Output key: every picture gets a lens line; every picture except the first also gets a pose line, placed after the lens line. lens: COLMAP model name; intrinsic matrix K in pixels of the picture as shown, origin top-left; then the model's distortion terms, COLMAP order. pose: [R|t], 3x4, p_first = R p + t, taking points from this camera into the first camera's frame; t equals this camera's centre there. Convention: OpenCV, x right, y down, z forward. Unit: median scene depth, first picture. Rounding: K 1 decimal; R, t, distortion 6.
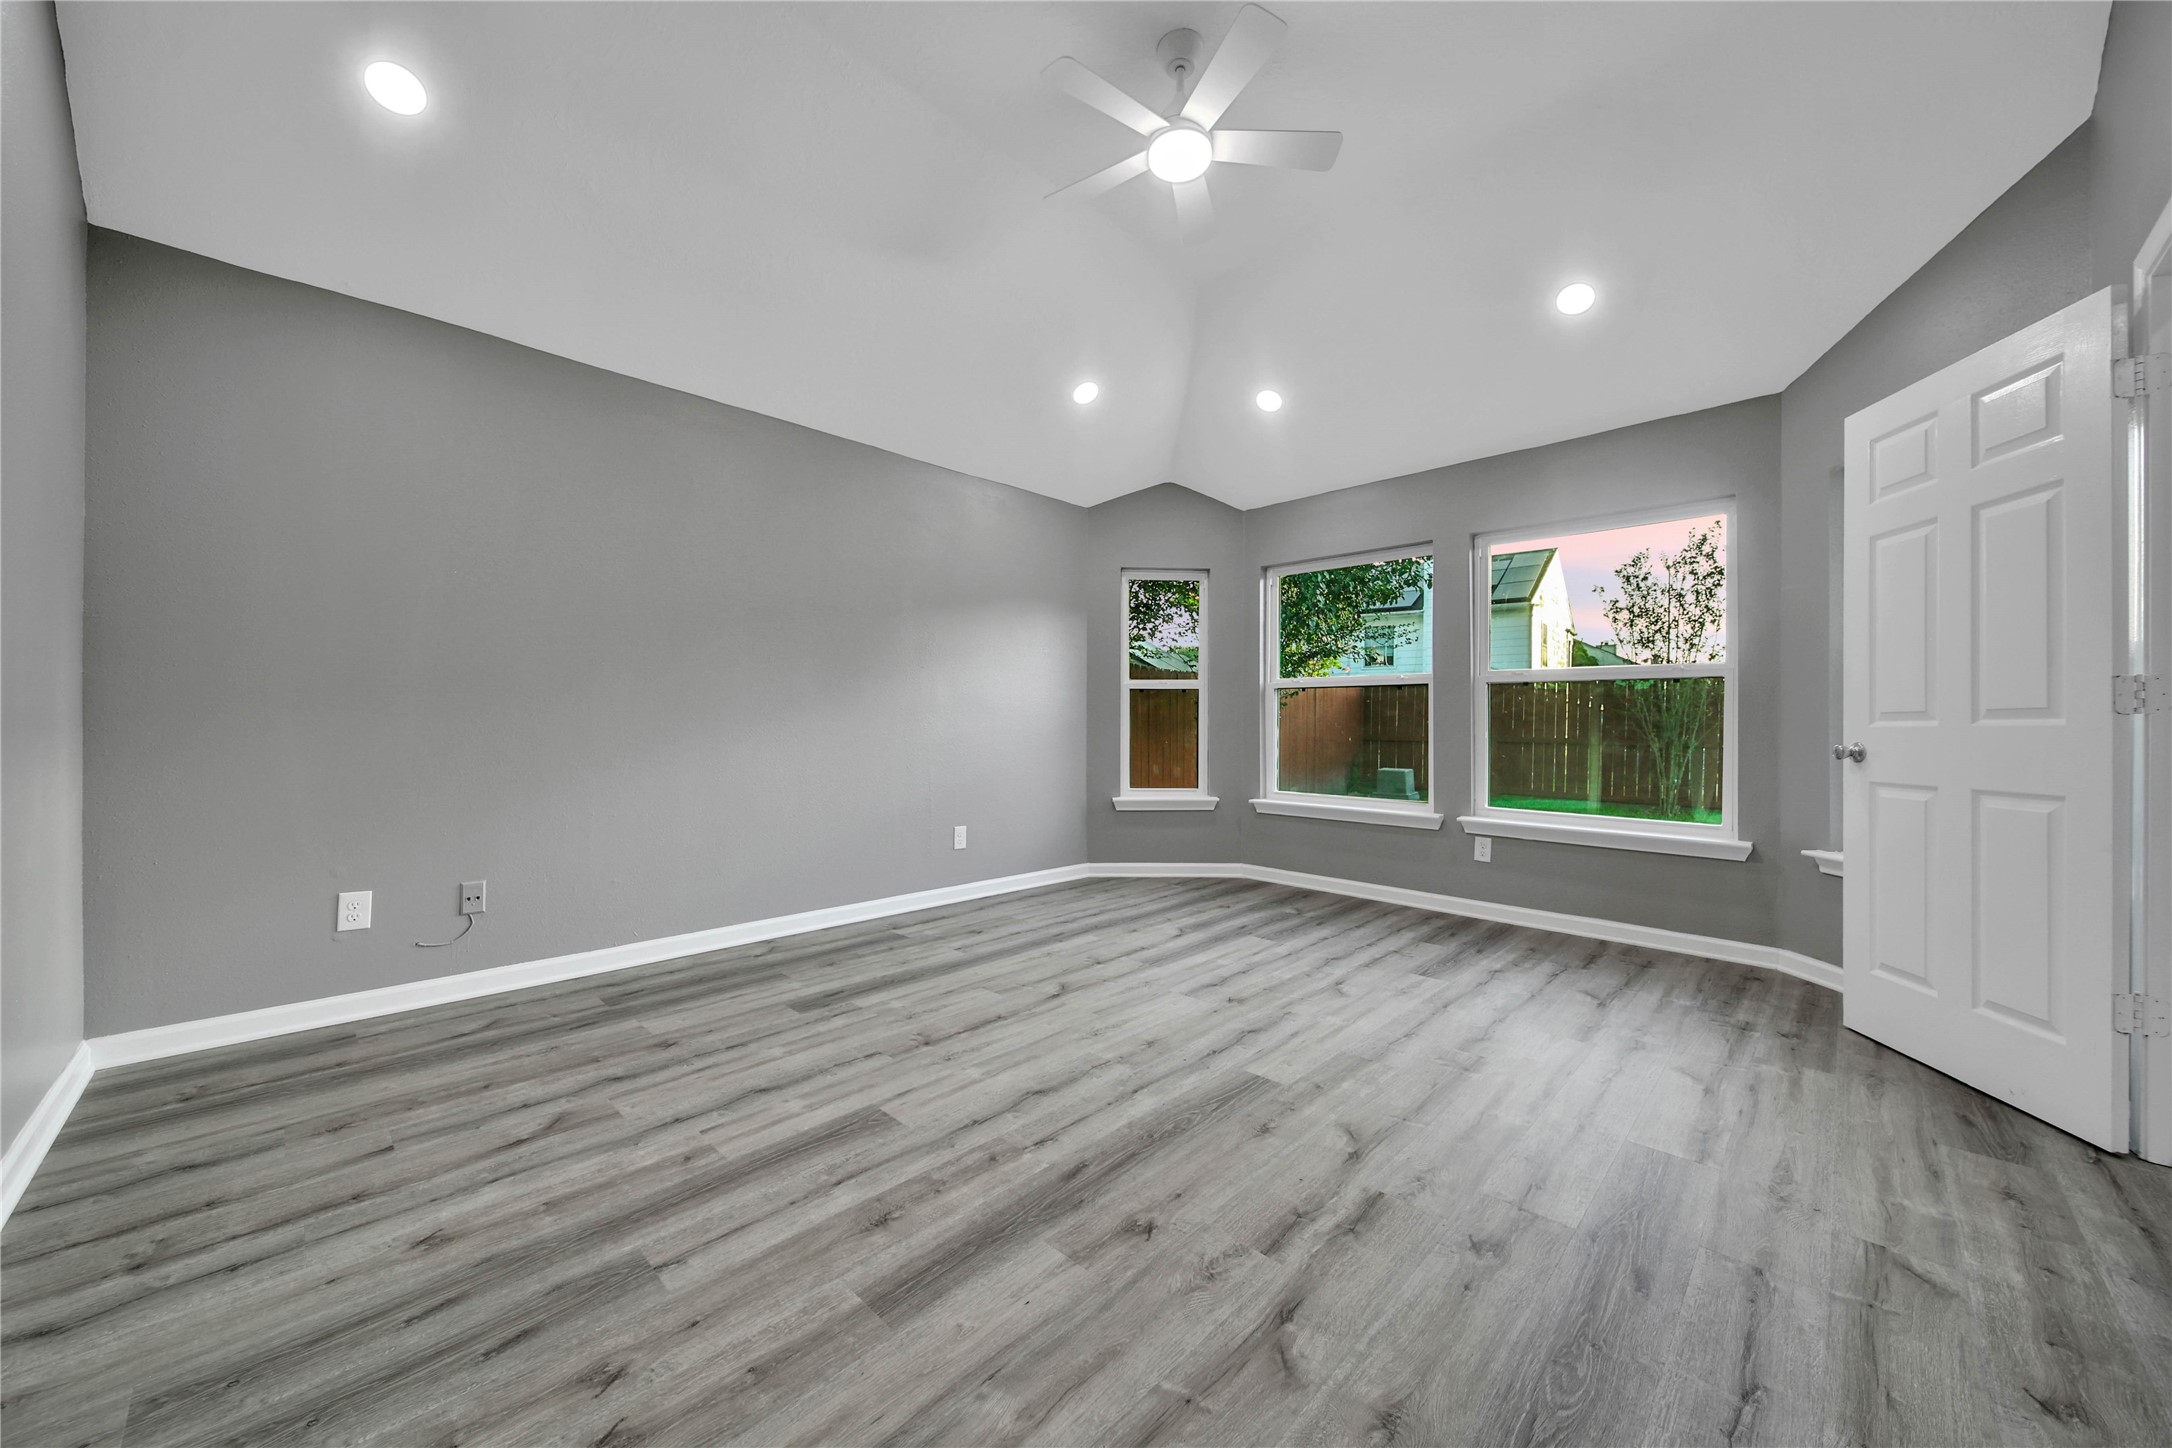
lens RADIAL K [[777.0, 0, 1094.0], [0, 777.0, 711.9], [0, 0, 1]] dist [-0.001729, -0.000333]
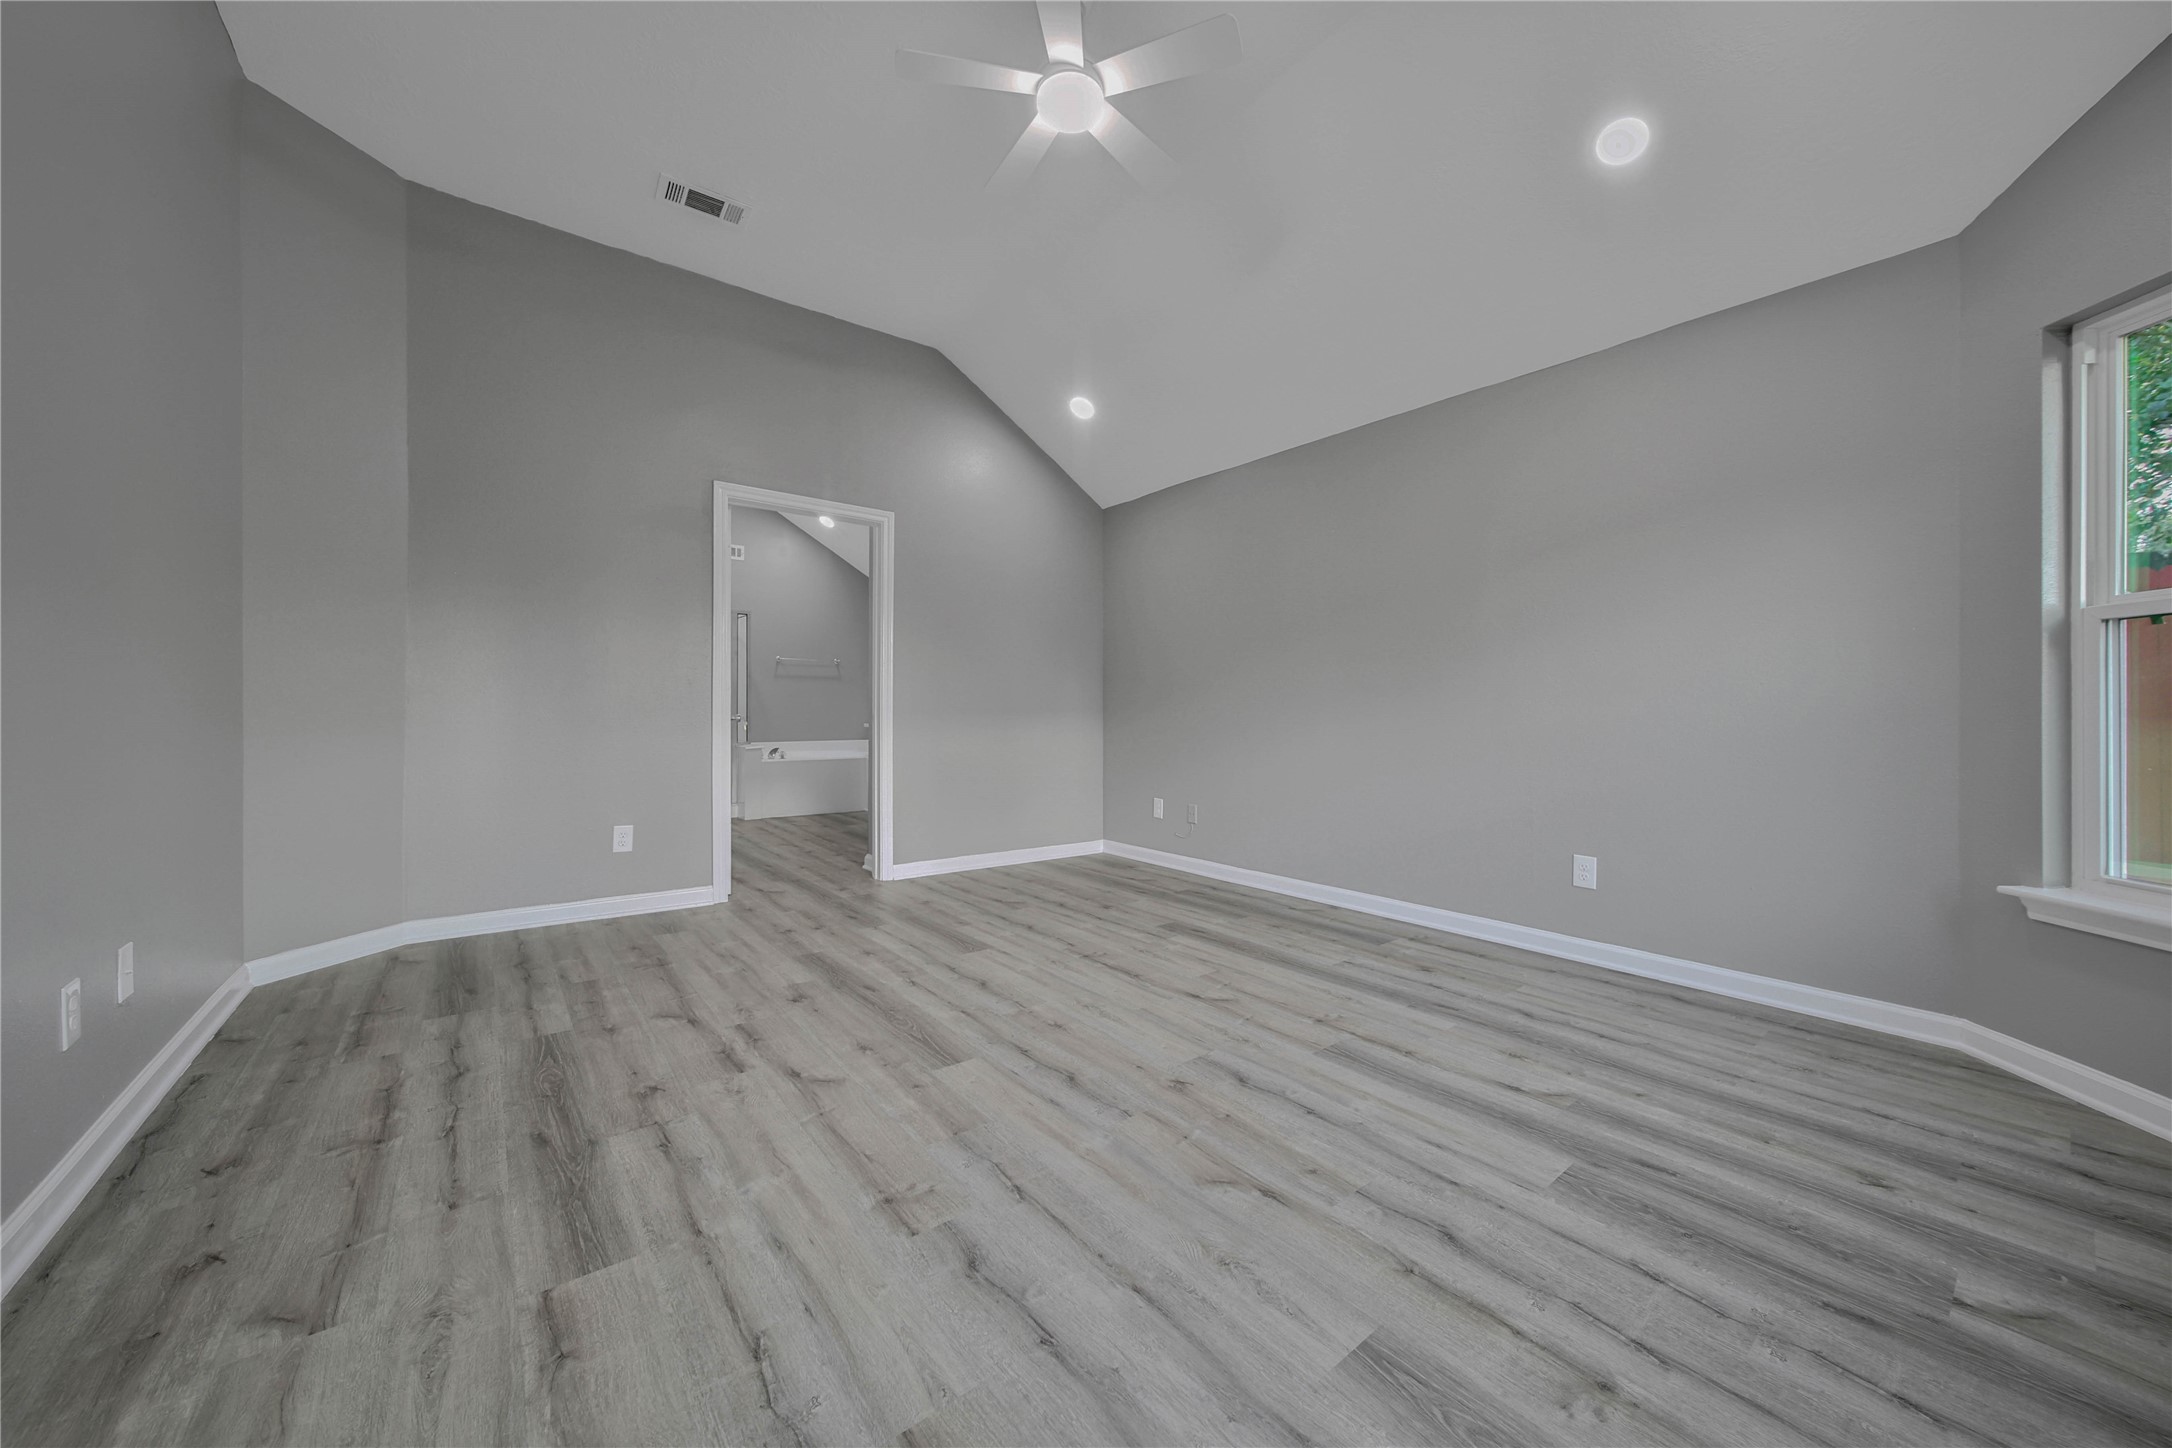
lens RADIAL K [[777.0, 0, 1094.0], [0, 777.0, 711.9], [0, 0, 1]] dist [-0.001729, -0.000333]
pose [[-0.126905, -0.005193, -0.991901, 1.013587], [0.008537, 0.999944, -0.006327, 0.030587], [0.991878, -0.009271, -0.126854, 1.130866]]
